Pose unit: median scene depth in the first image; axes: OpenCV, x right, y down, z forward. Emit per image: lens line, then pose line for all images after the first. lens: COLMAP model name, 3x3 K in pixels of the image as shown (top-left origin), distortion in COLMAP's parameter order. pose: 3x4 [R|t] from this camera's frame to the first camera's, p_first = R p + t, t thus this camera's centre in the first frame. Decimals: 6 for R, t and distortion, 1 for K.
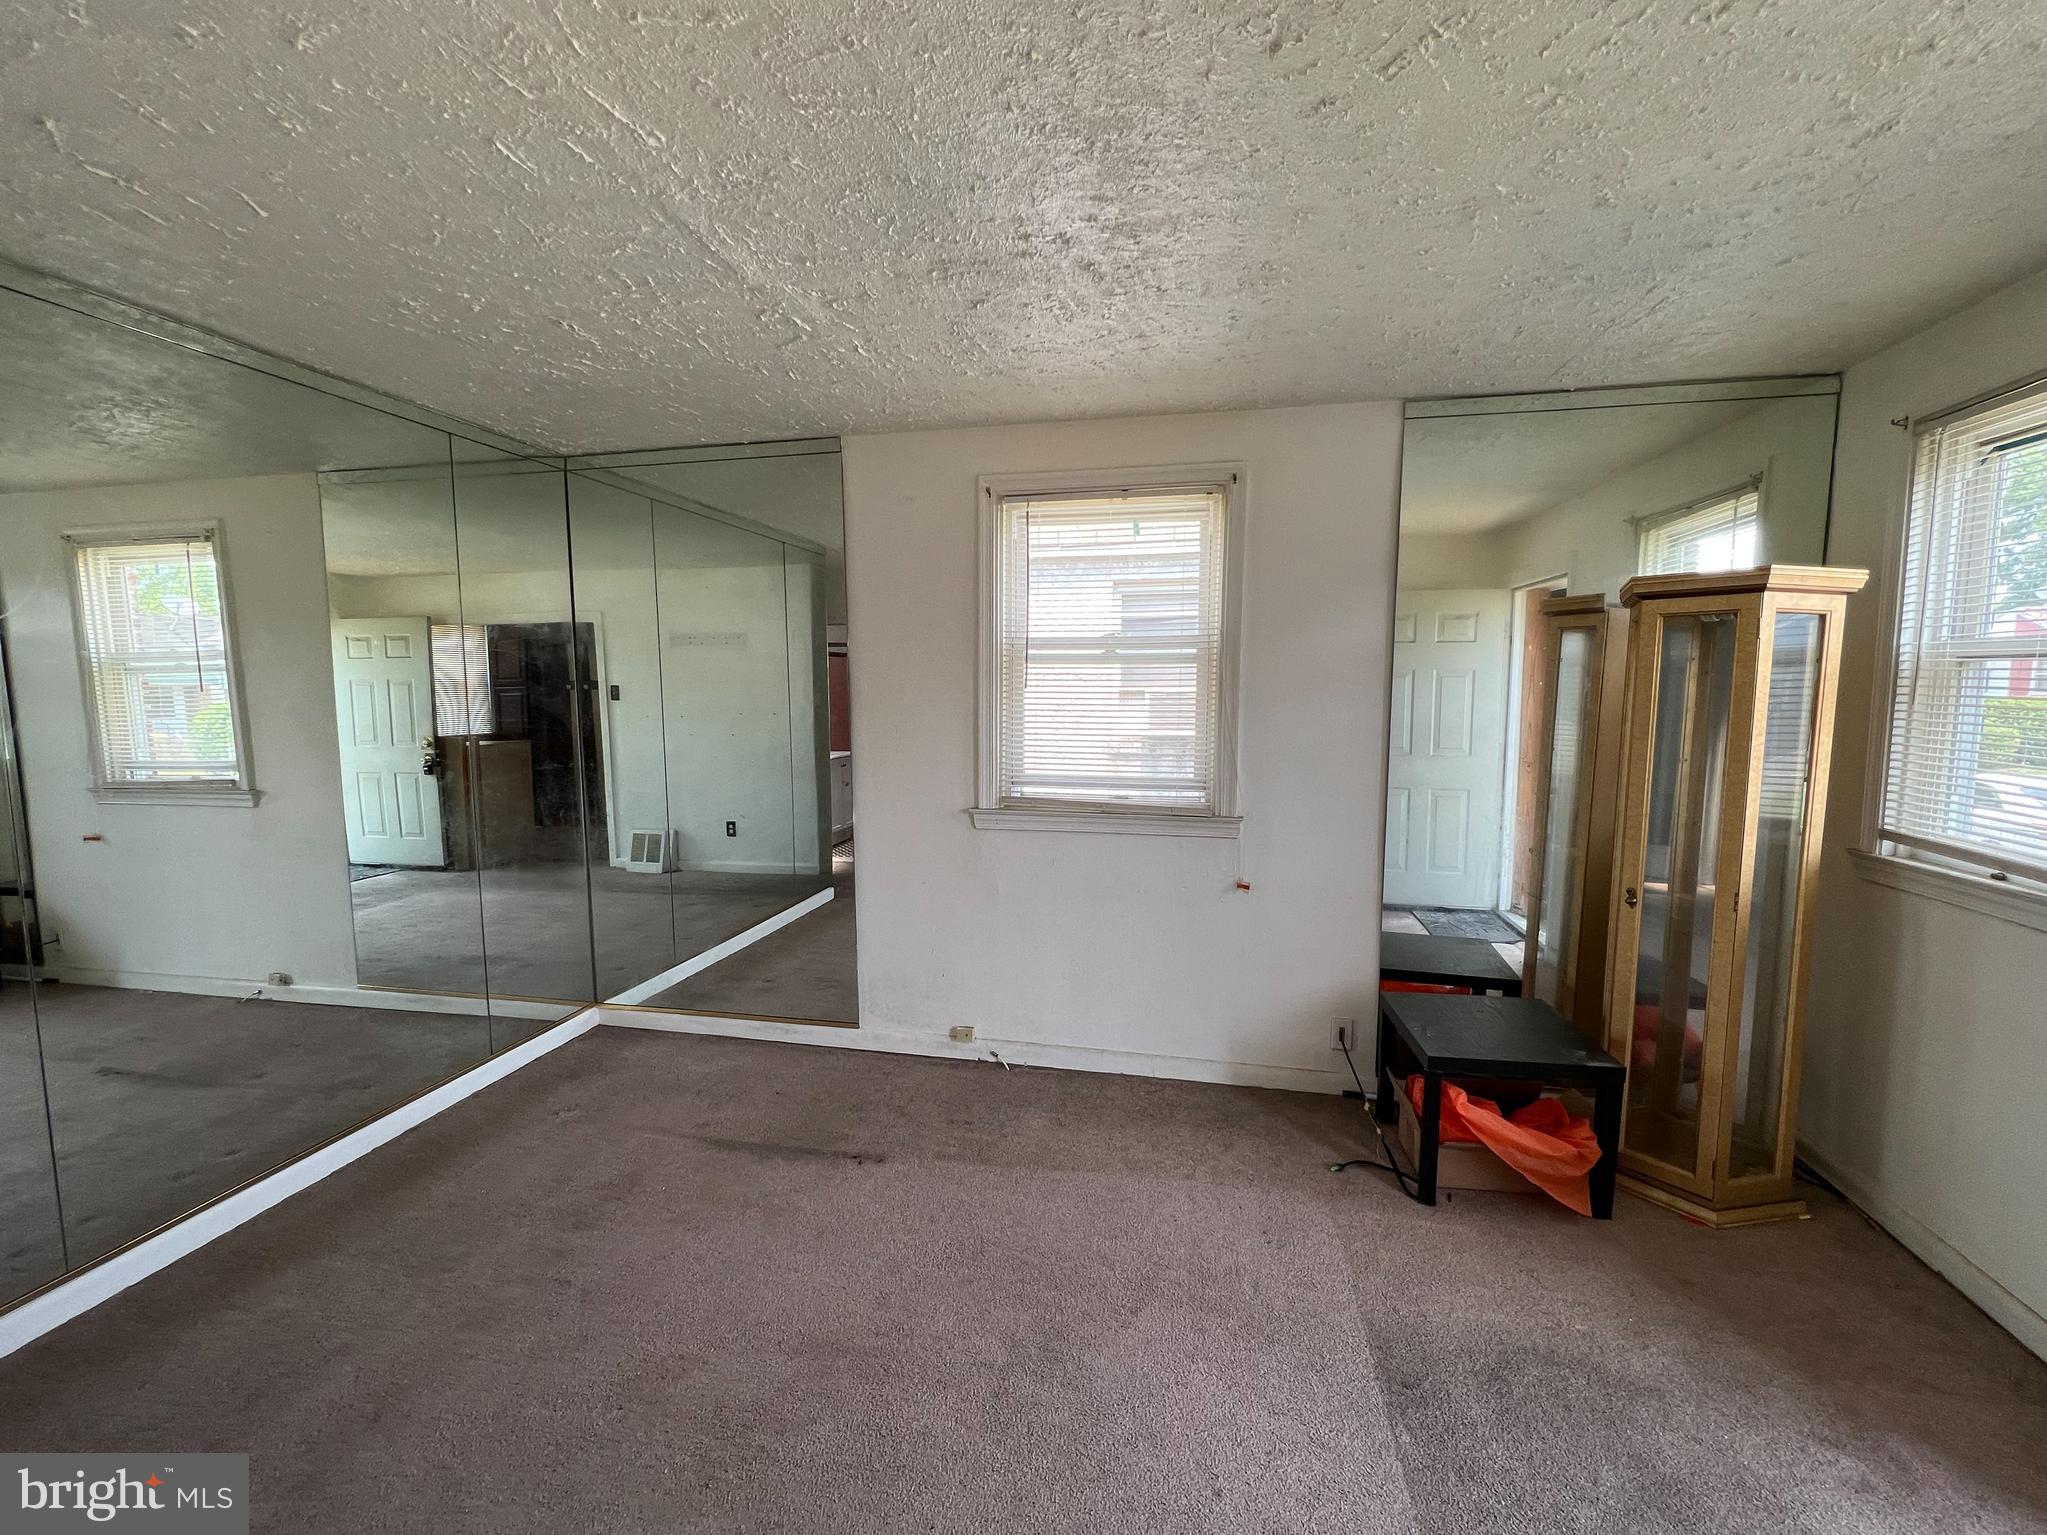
lens RADIAL K [[869.4, 0, 1023.5], [0, 869.4, 767.5], [0, 0, 1]] dist [-0.001820, 0.000005]
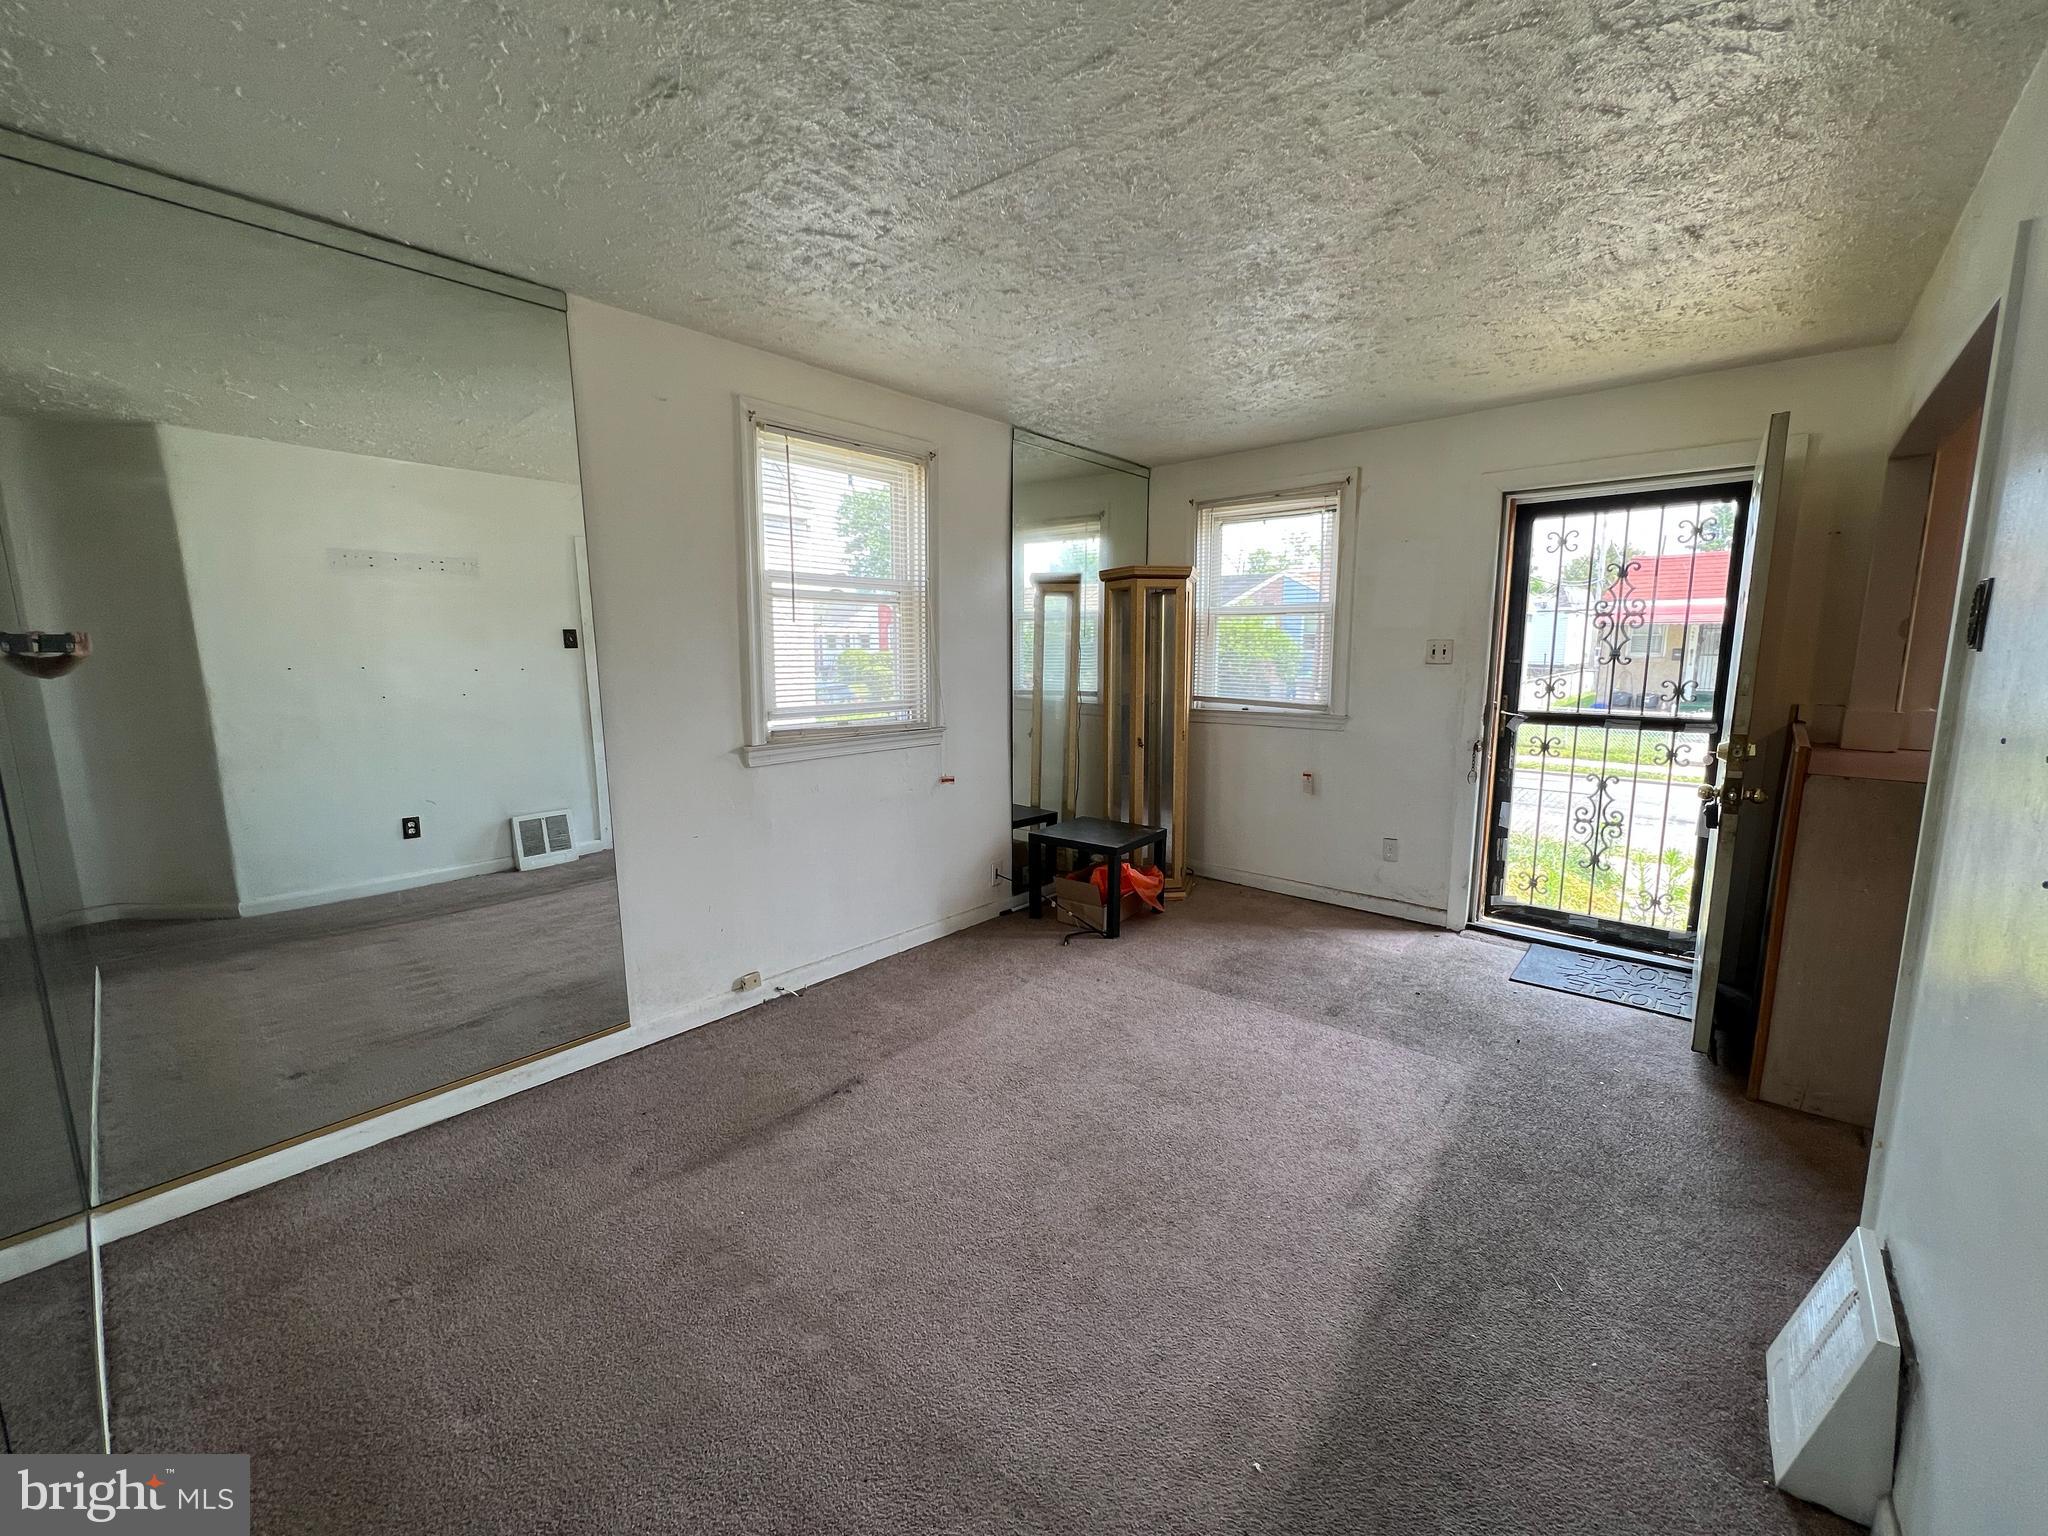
lens RADIAL K [[829.3, 0, 1045.6], [0, 829.3, 767.3], [0, 0, 1]] dist [-0.002289, 0.000168]
pose [[0.459632, -0.131357, 0.878341, -0.754000], [0.081814, 0.991059, 0.105401, -0.000277], [-0.884333, 0.023415, 0.466269, 0.293393]]
